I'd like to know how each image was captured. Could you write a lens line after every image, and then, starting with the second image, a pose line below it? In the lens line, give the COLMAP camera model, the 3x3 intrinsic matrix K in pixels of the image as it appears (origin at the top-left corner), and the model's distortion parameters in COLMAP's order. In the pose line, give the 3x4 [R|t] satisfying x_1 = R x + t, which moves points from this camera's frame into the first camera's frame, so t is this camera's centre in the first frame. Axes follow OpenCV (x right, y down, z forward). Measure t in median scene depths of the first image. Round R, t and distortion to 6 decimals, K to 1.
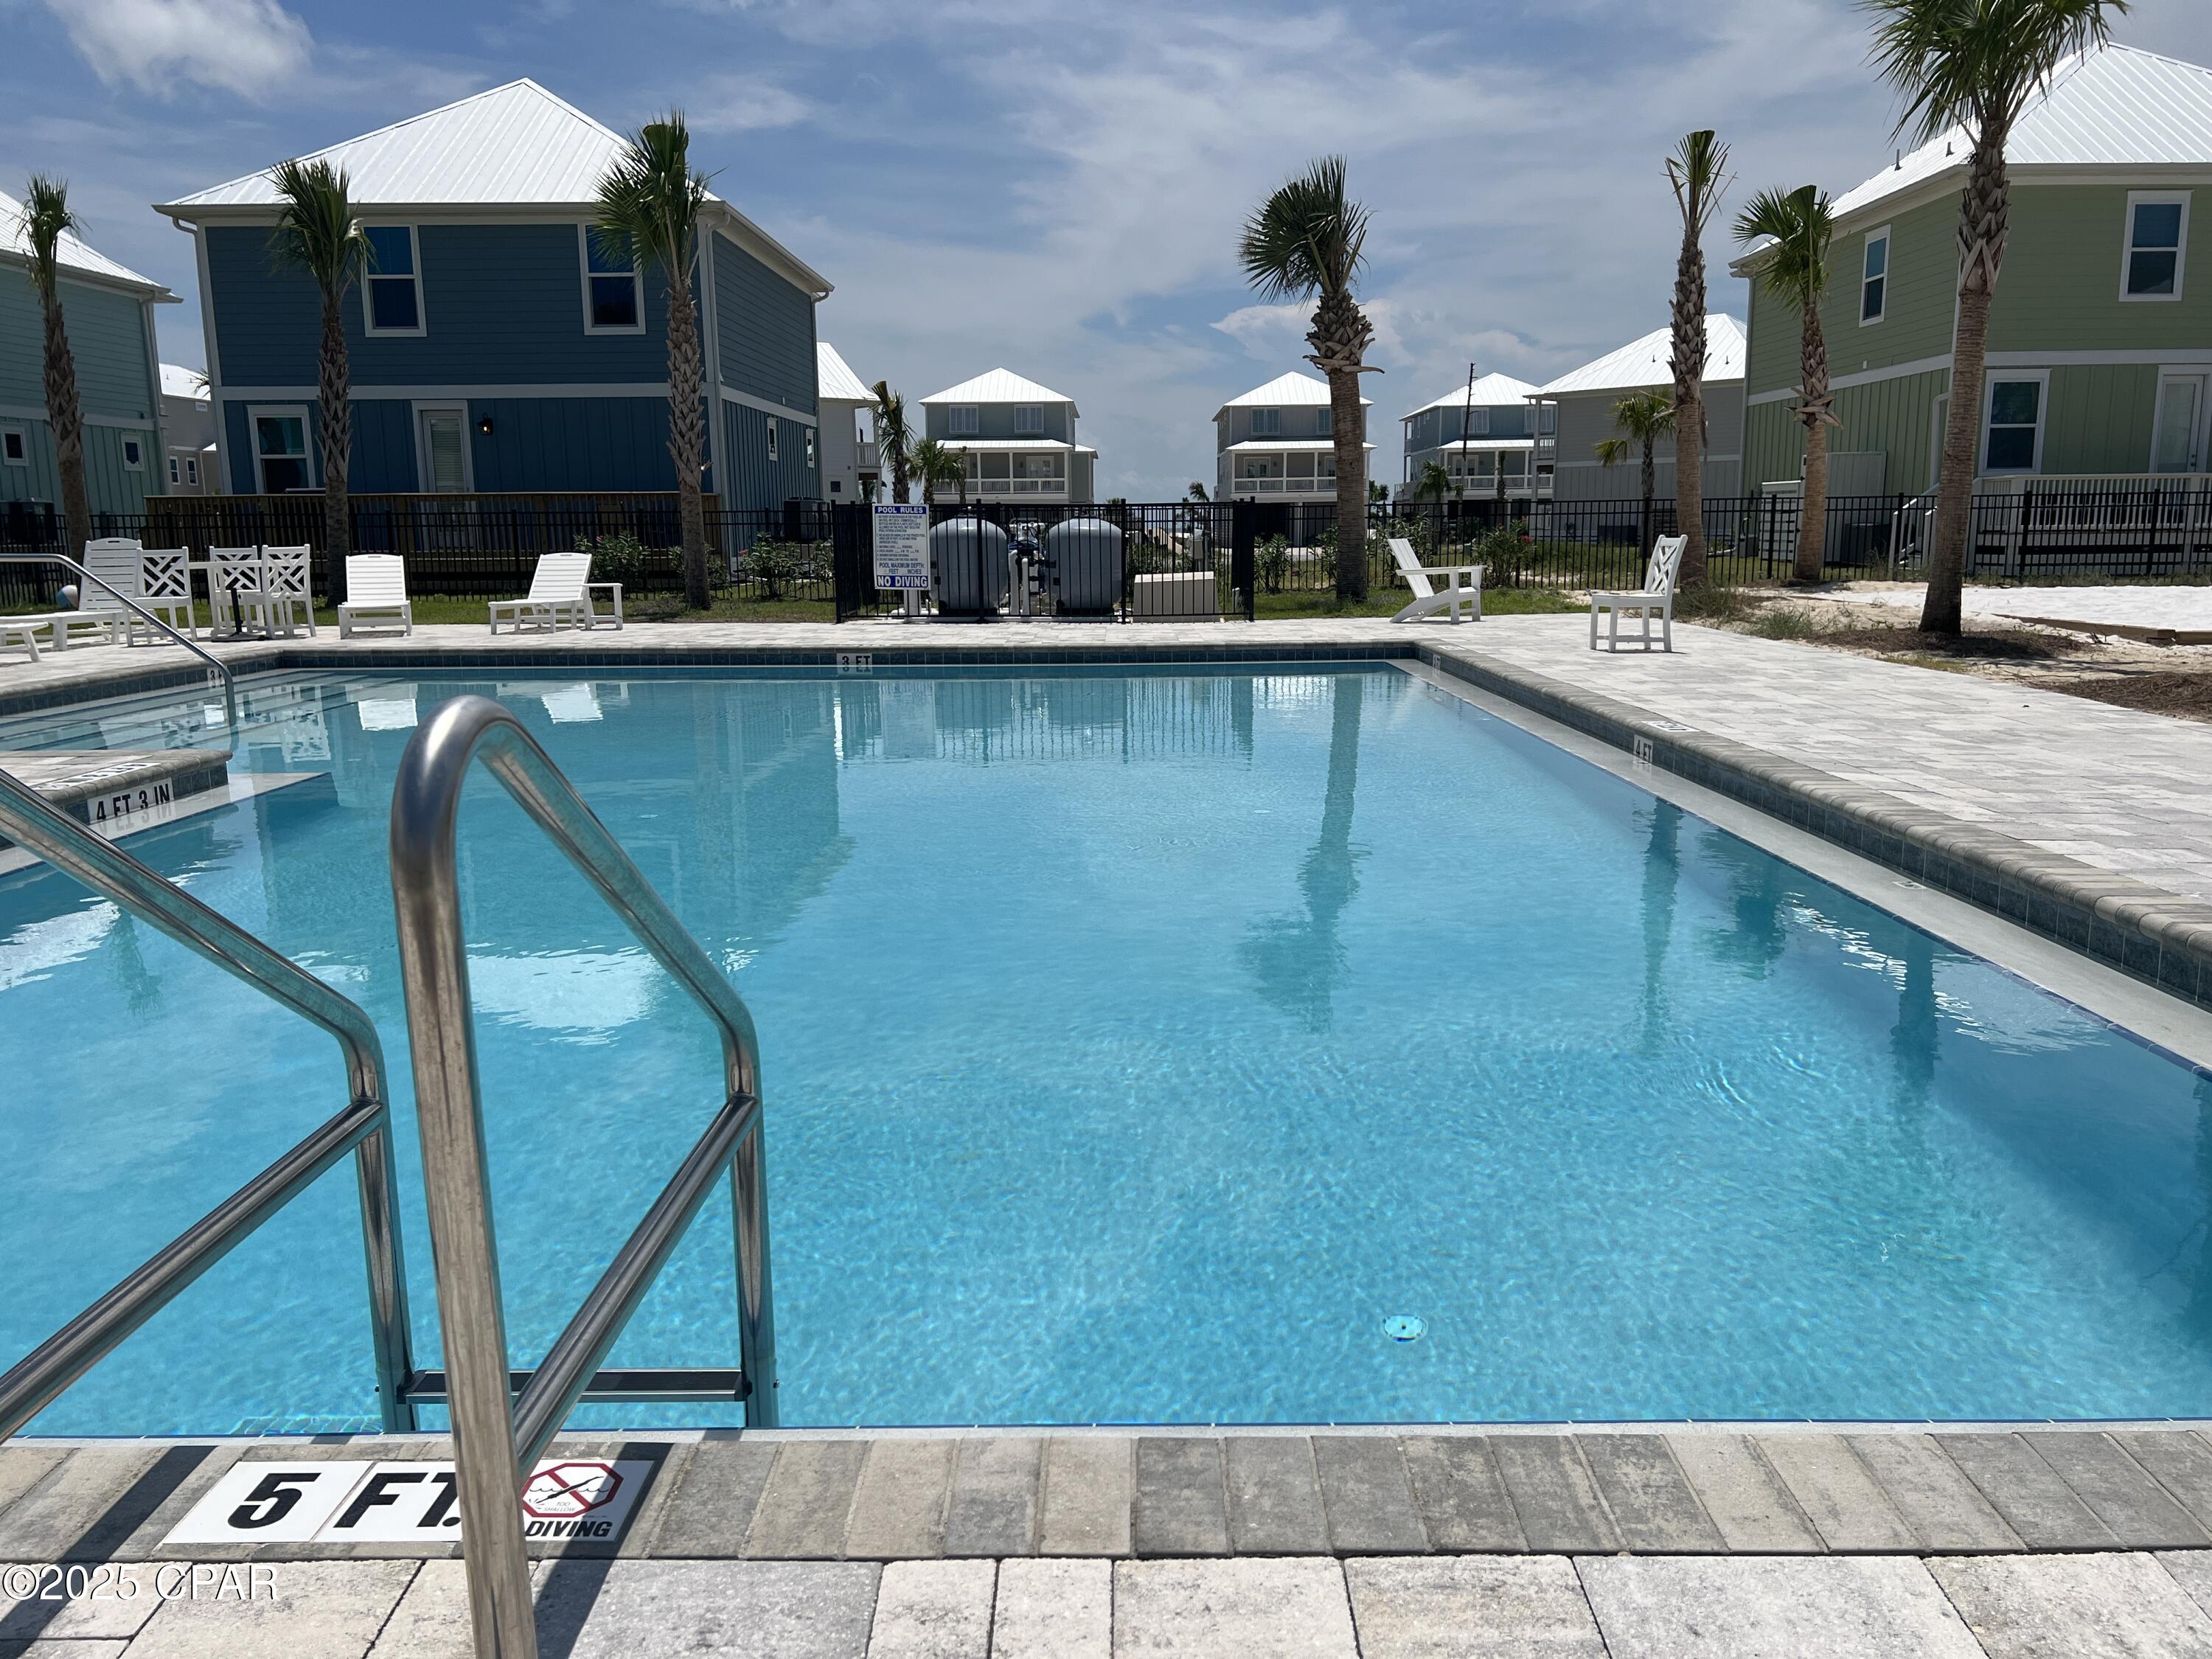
lens RADIAL K [[1671.8, 0, 1106.0], [0, 1671.8, 829.5], [0, 0, 1]] dist [0.065784, -0.074864]
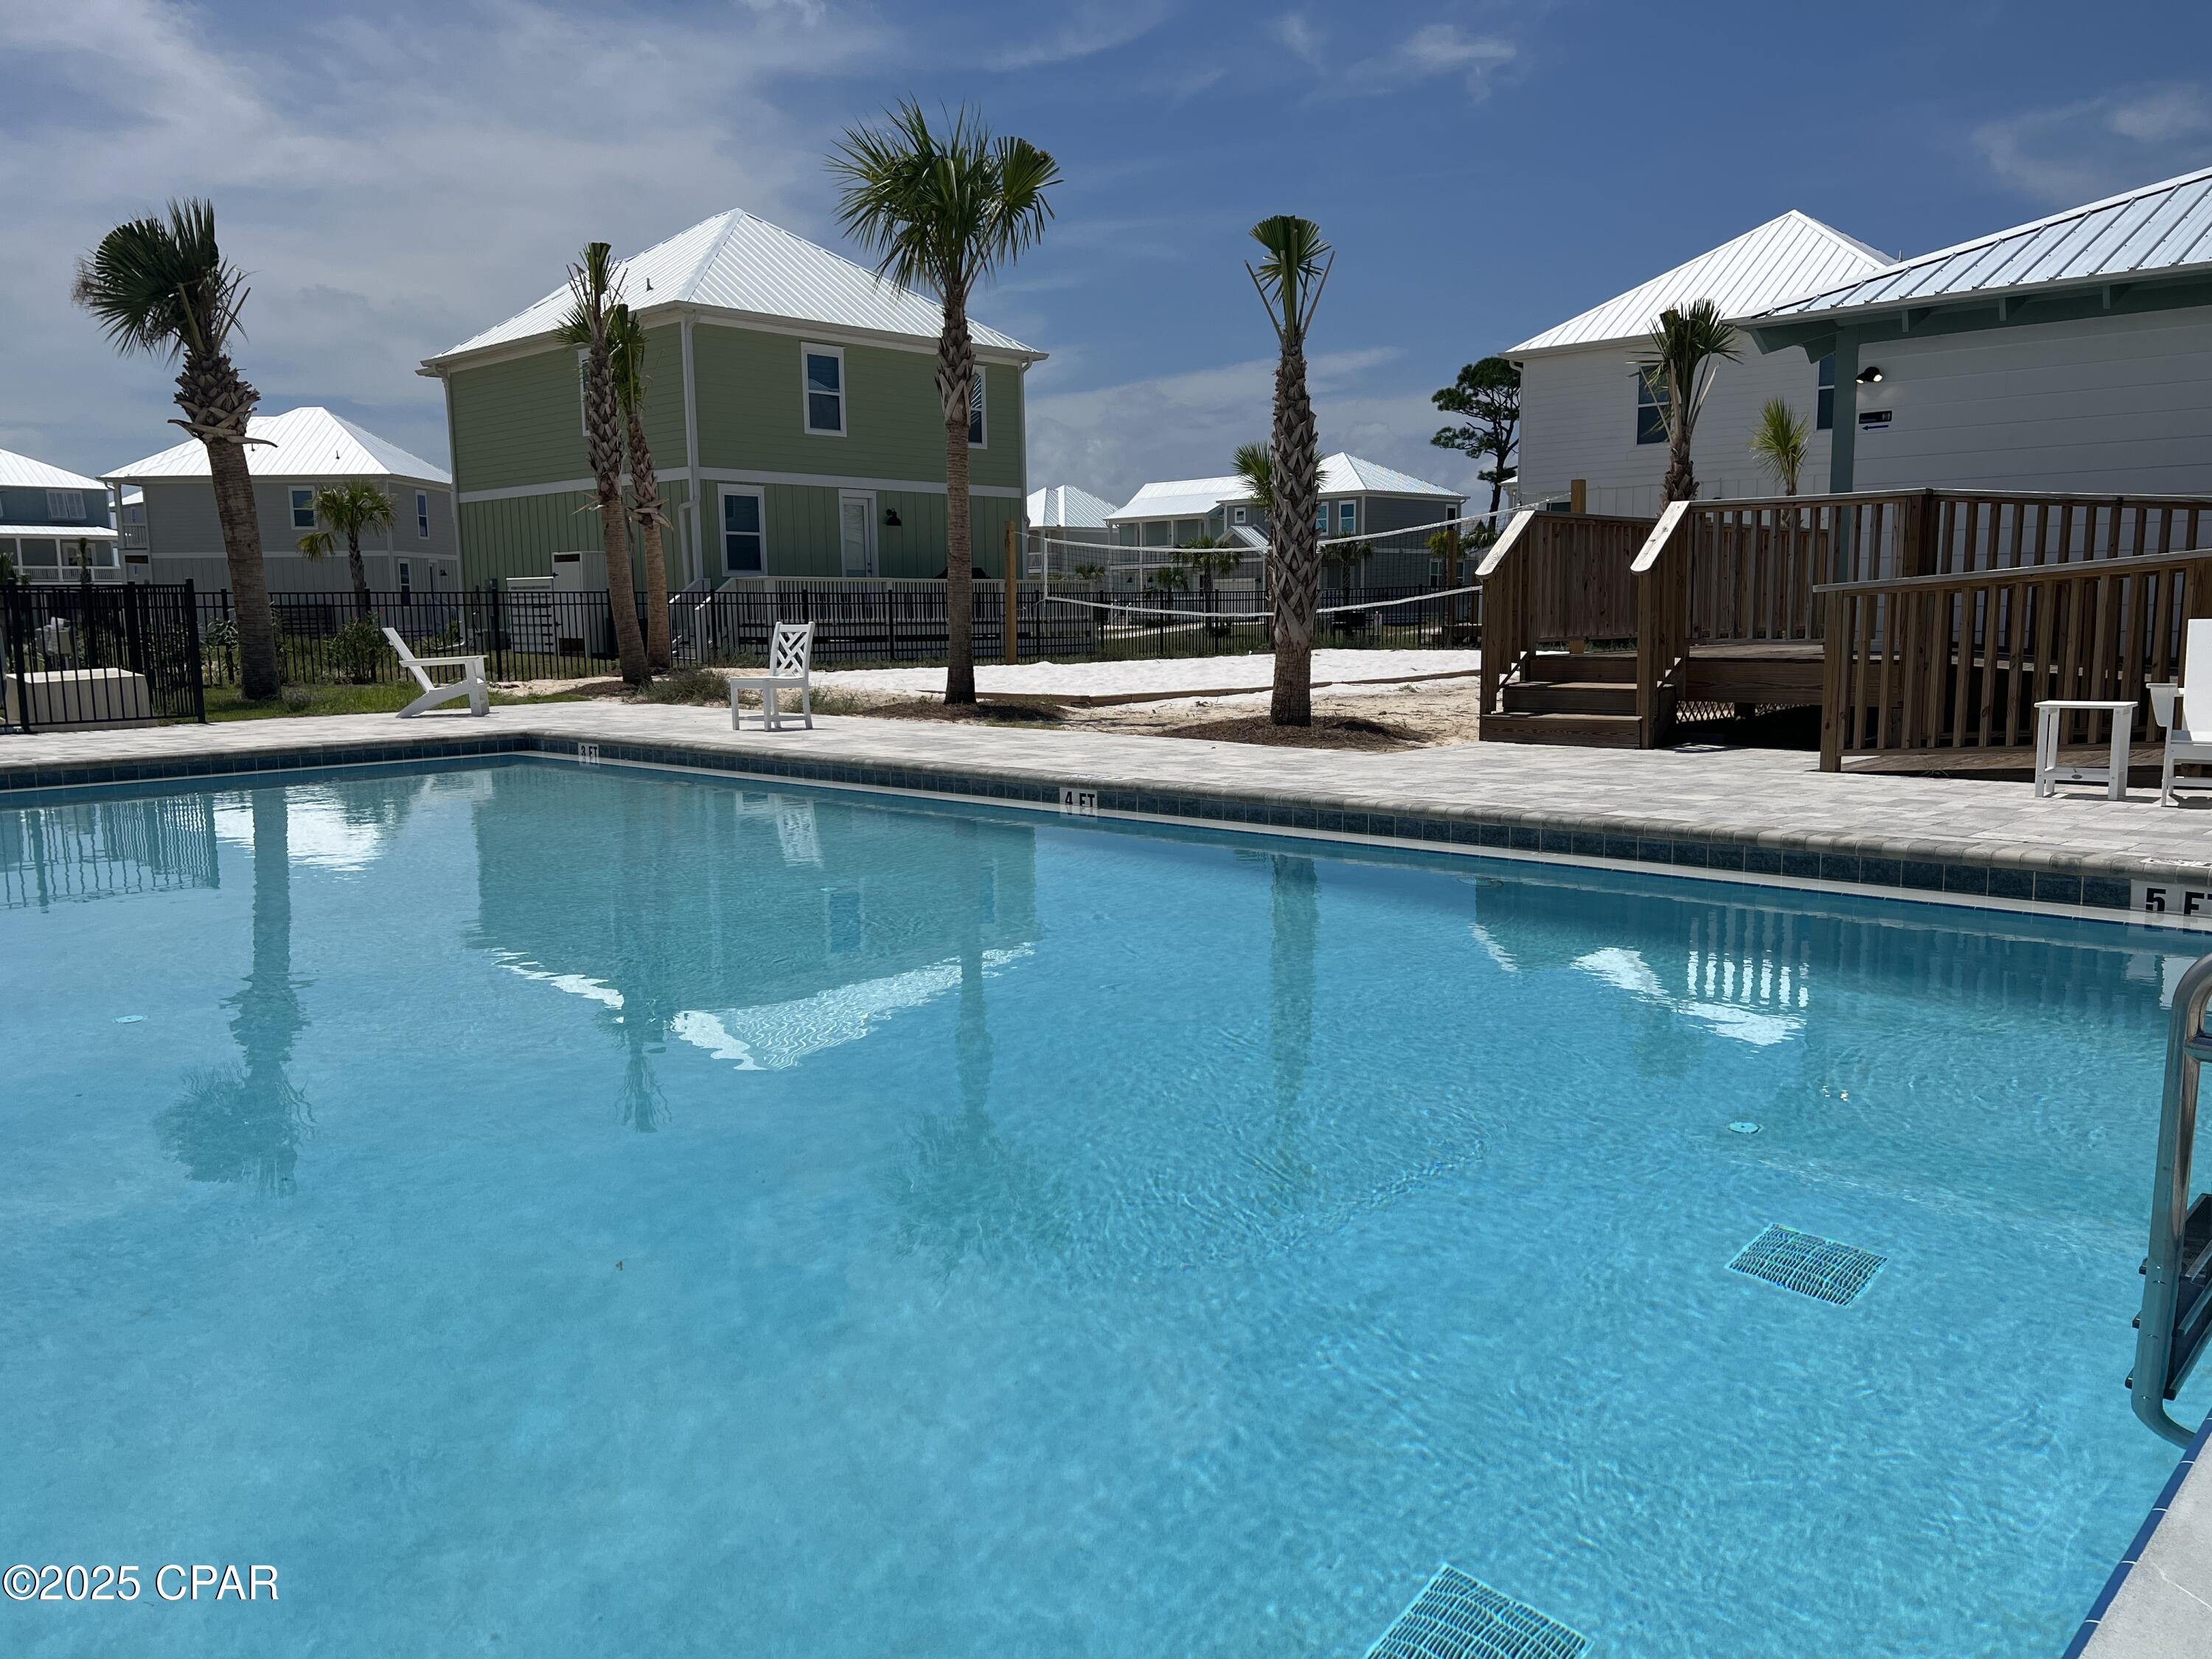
lens RADIAL K [[1654.9, 0, 1111.6], [0, 1654.9, 839.5], [0, 0, 1]] dist [0.071183, -0.097292]
pose [[0.688883, -0.100062, 0.717933, -0.167418], [0.135456, 0.990750, 0.008112, -0.009593], [-0.712104, 0.091661, 0.696065, 0.070623]]
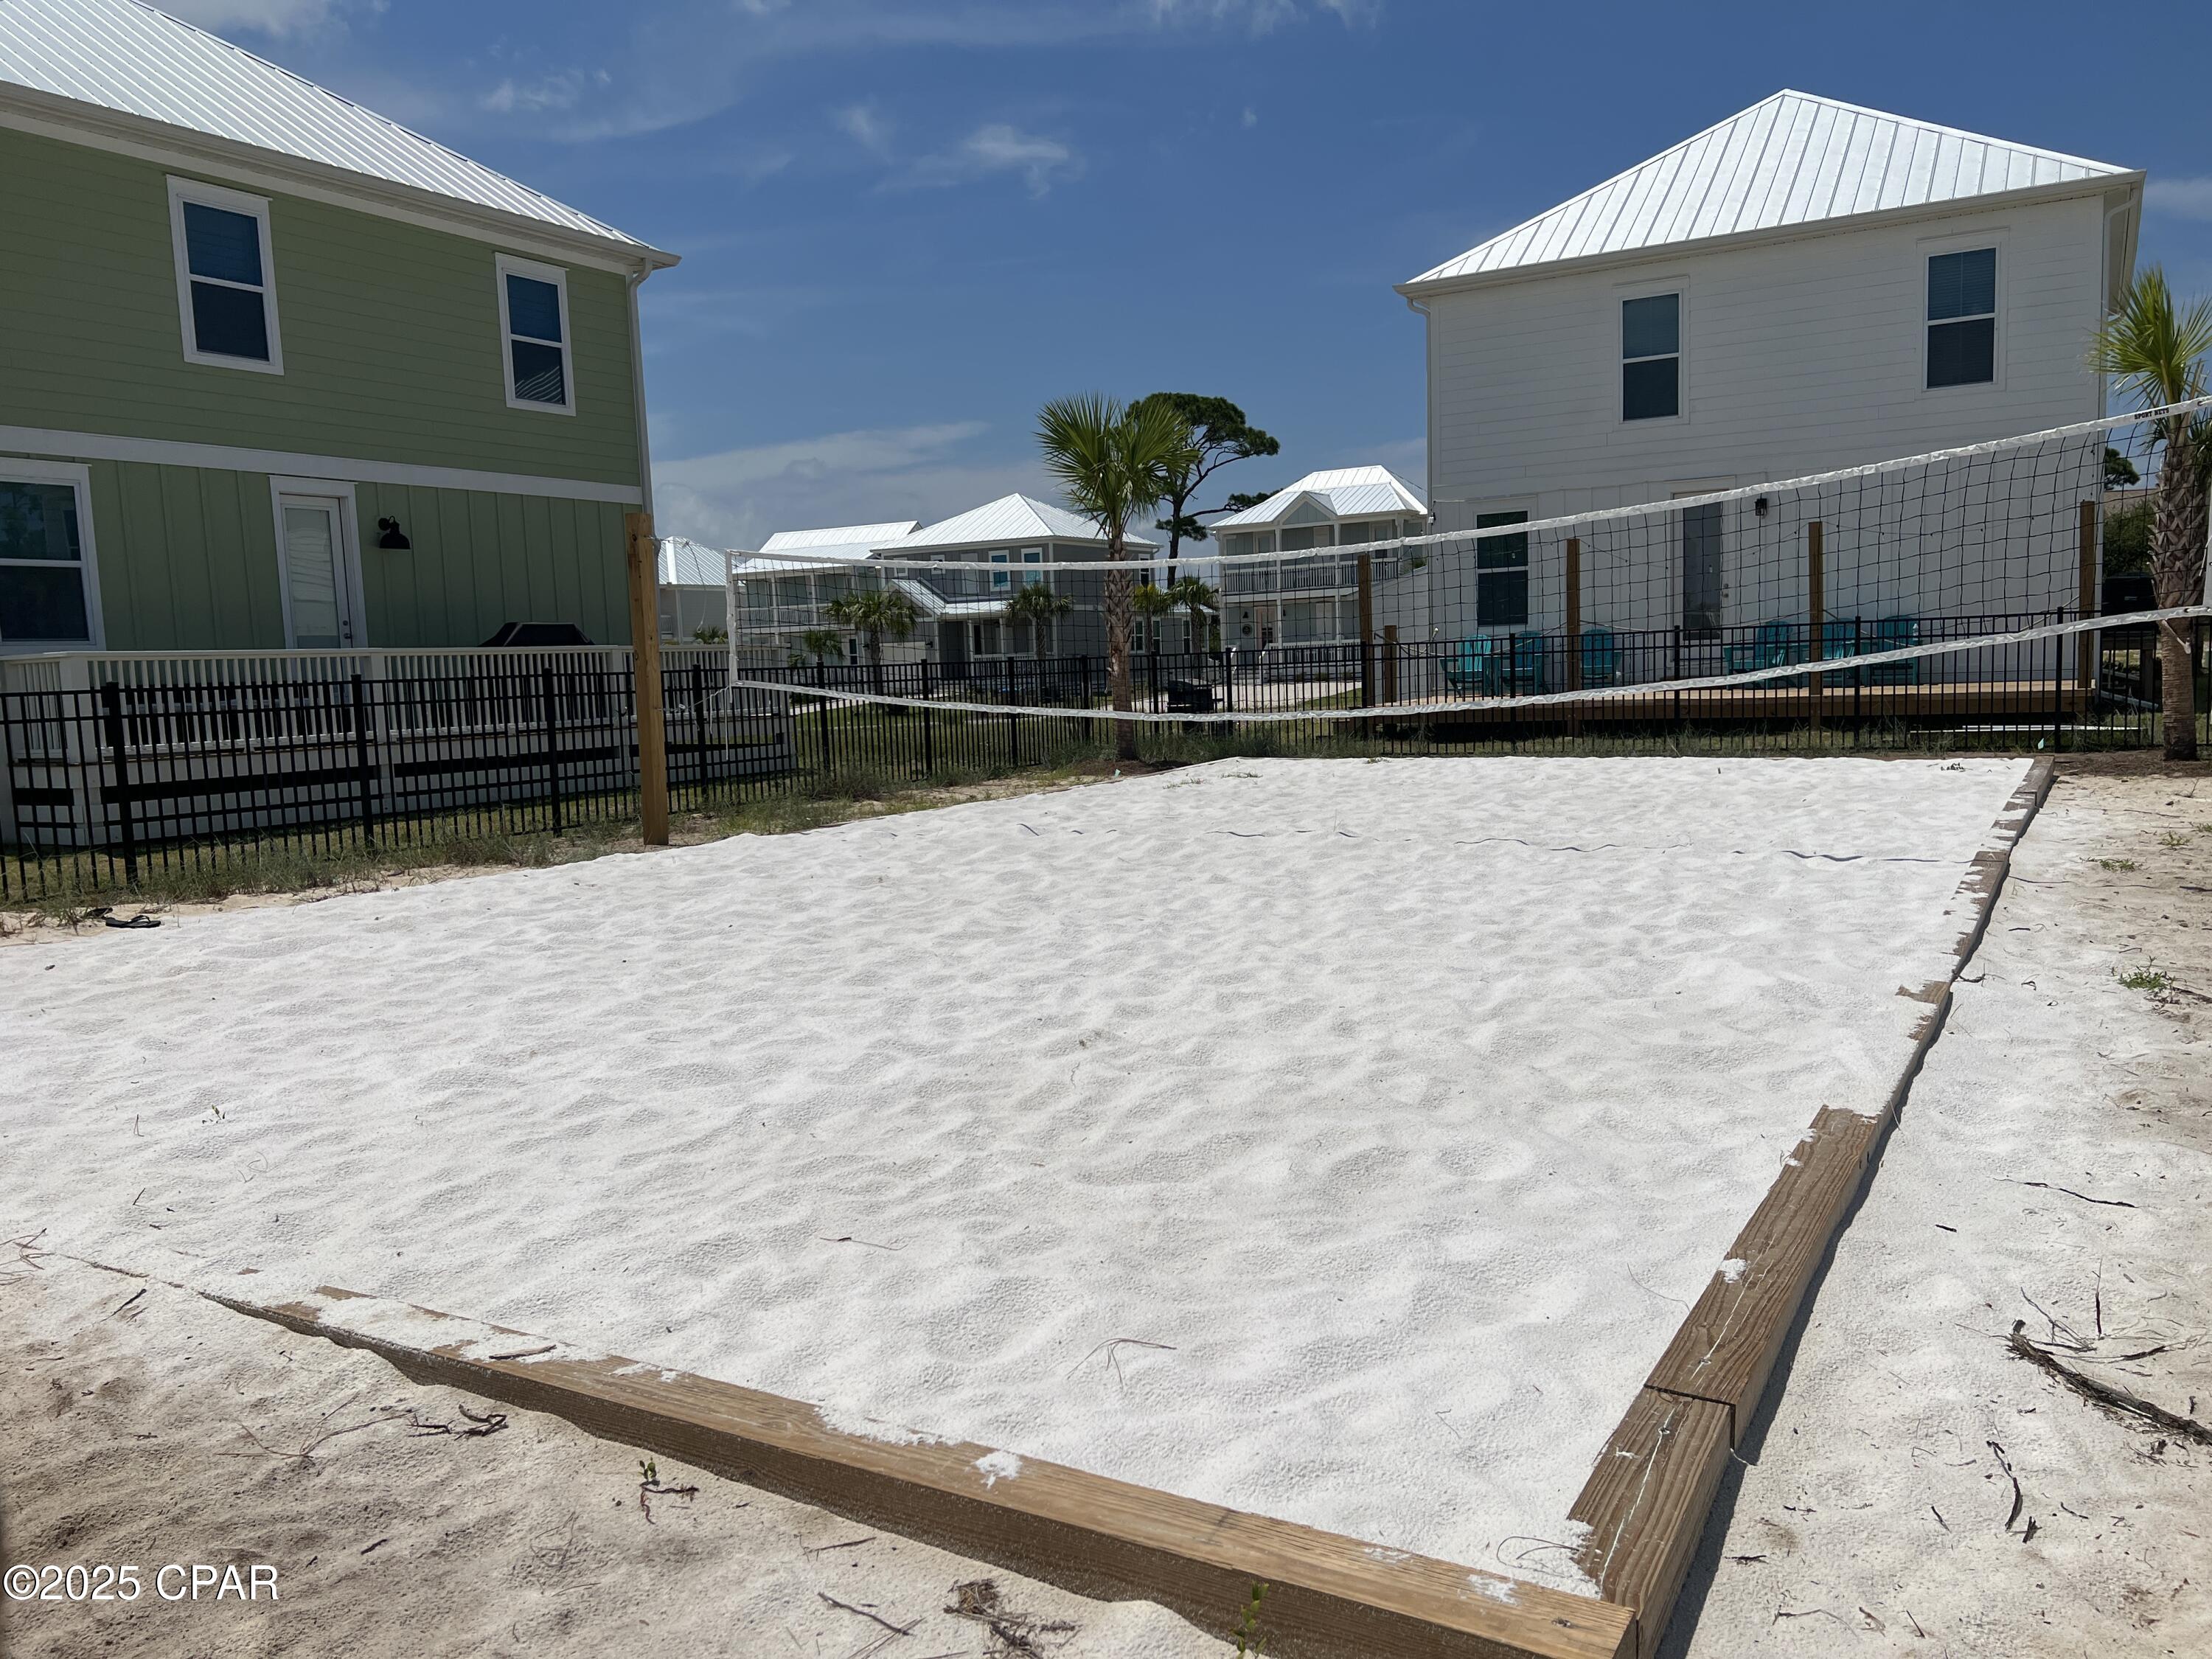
lens RADIAL K [[1654.9, 0, 1111.6], [0, 1654.9, 839.5], [0, 0, 1]] dist [0.071183, -0.097292]
pose [[0.502239, -0.102382, 0.858647, 0.321157], [0.189358, 0.981888, 0.006317, -0.121286], [-0.843741, 0.159419, 0.512529, 0.606166]]
